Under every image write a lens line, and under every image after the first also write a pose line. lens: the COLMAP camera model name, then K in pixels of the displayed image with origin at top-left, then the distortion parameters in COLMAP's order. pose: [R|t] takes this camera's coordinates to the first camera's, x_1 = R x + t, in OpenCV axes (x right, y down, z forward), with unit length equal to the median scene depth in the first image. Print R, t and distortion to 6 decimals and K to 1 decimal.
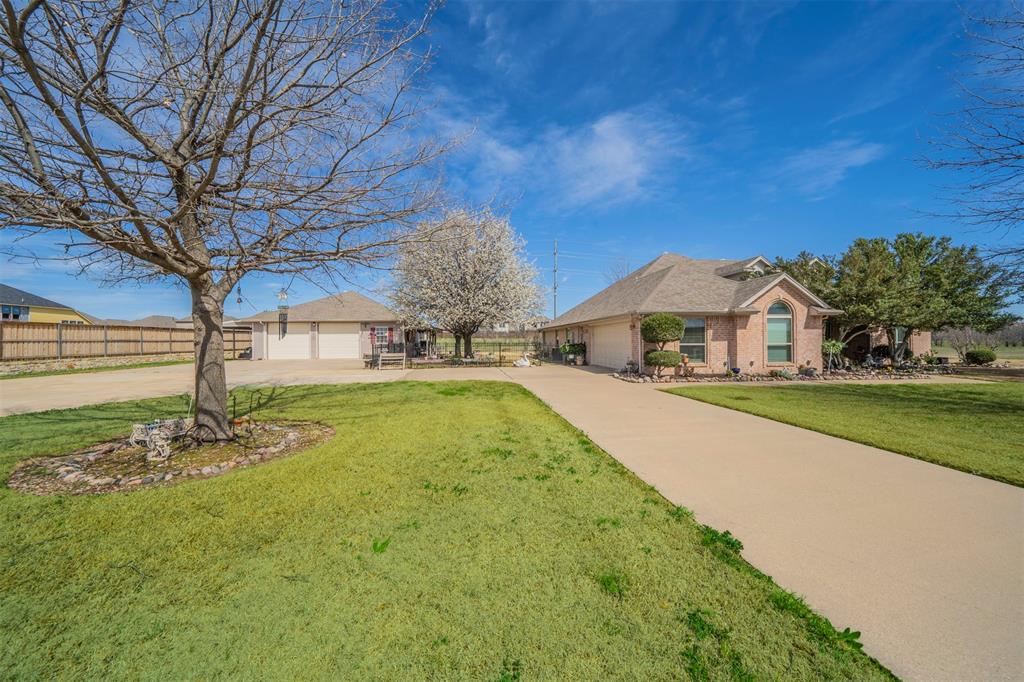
lens RADIAL K [[356.4, 0, 510.9], [0, 356.4, 339.4], [0, 0, 1]] dist [0.001014, 0.000136]
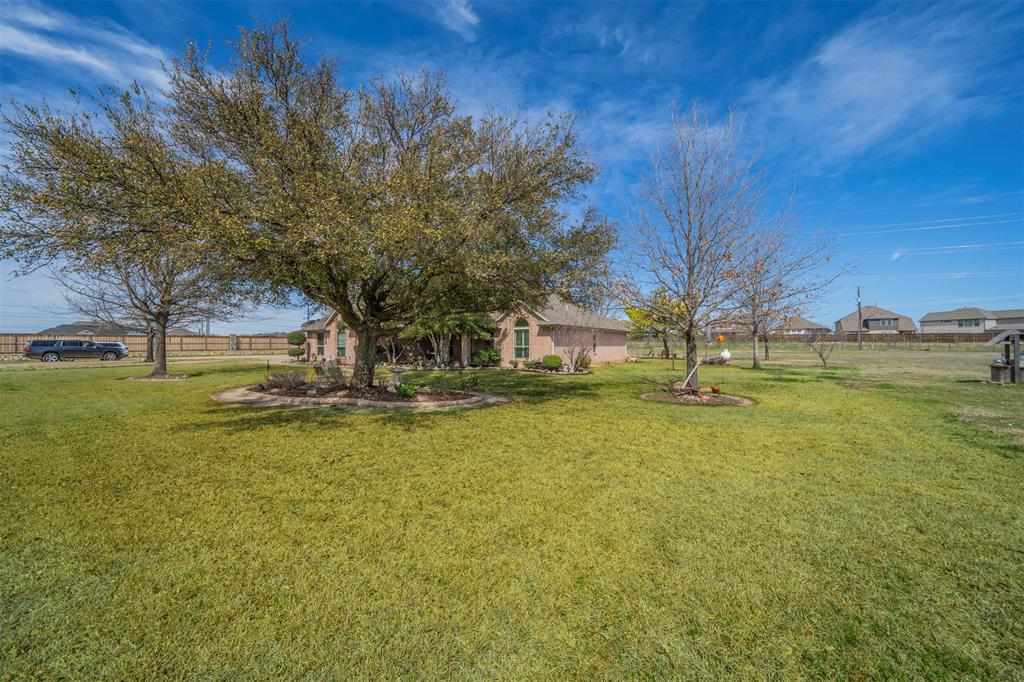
lens RADIAL K [[356.4, 0, 509.8], [0, 356.4, 342.4], [0, 0, 1]] dist [0.001014, 0.000136]
pose [[0.767362, 0.008776, -0.641154, 0.216316], [-0.004514, 0.999955, 0.008284, -0.003763], [0.641198, -0.003462, 0.767368, 0.004300]]
